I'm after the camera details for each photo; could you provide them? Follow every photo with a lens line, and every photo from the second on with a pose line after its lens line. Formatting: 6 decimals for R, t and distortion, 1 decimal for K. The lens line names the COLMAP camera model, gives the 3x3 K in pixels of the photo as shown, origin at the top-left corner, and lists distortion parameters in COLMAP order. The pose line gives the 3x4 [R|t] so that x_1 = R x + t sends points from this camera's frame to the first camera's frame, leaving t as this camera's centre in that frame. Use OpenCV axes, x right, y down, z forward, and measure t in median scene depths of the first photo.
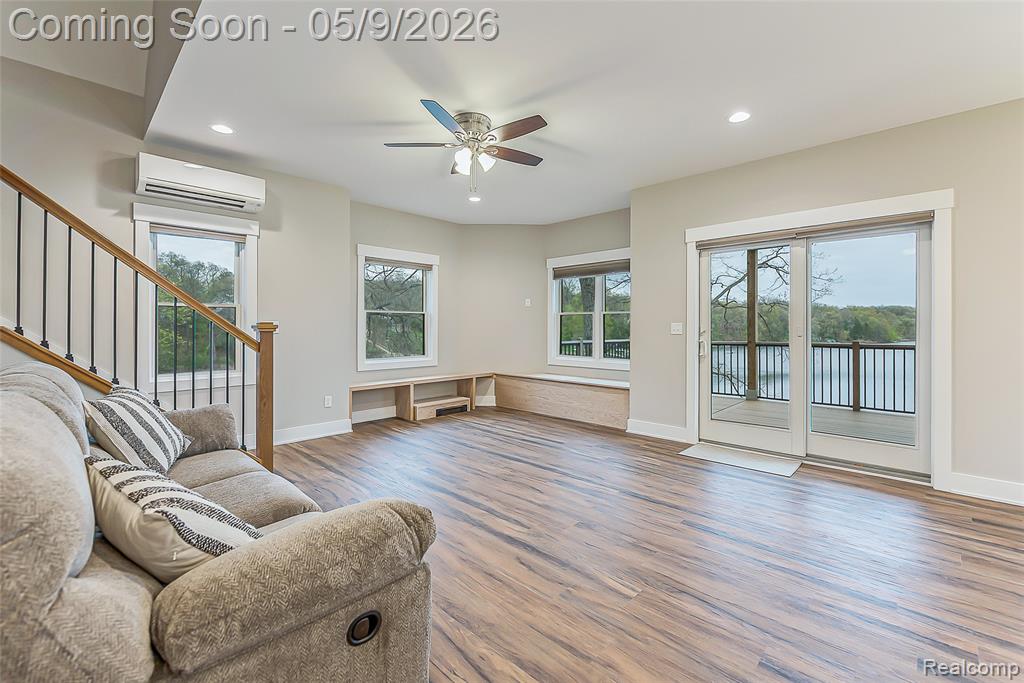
lens RADIAL K [[432.3, 0, 516.6], [0, 432.3, 329.0], [0, 0, 1]] dist [-0.001761, -0.003598]
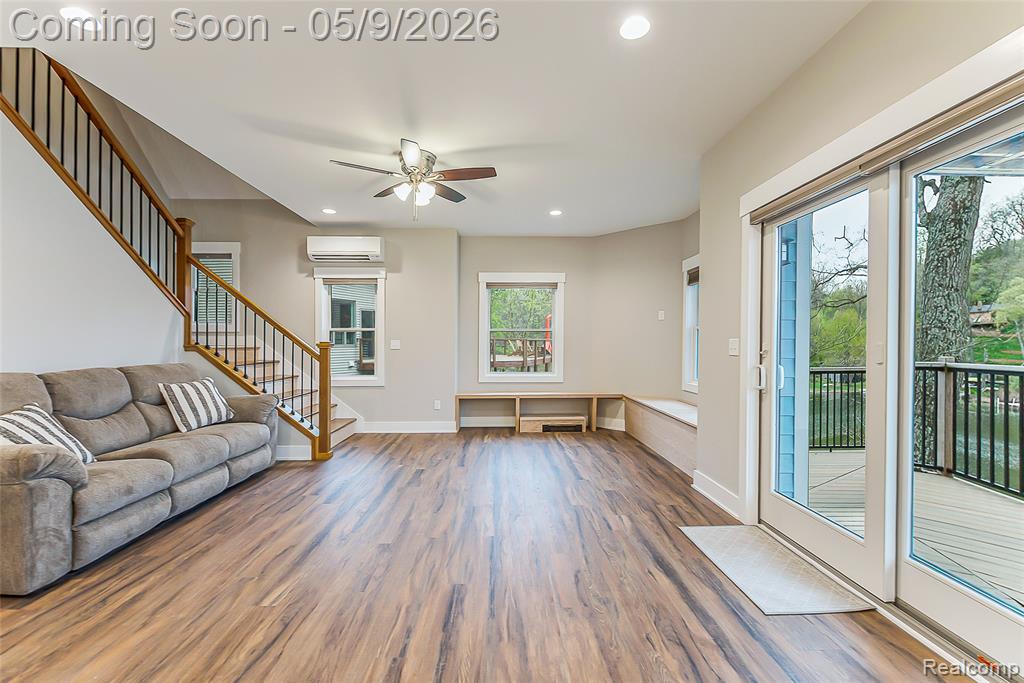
lens RADIAL K [[432.3, 0, 518.4], [0, 432.3, 343.7], [0, 0, 1]] dist [-0.001761, -0.003598]
pose [[0.716489, -0.005684, -0.697575, 0.495938], [0.000606, 0.999971, -0.007526, 0.001701], [0.697598, 0.004969, 0.716472, 0.239158]]
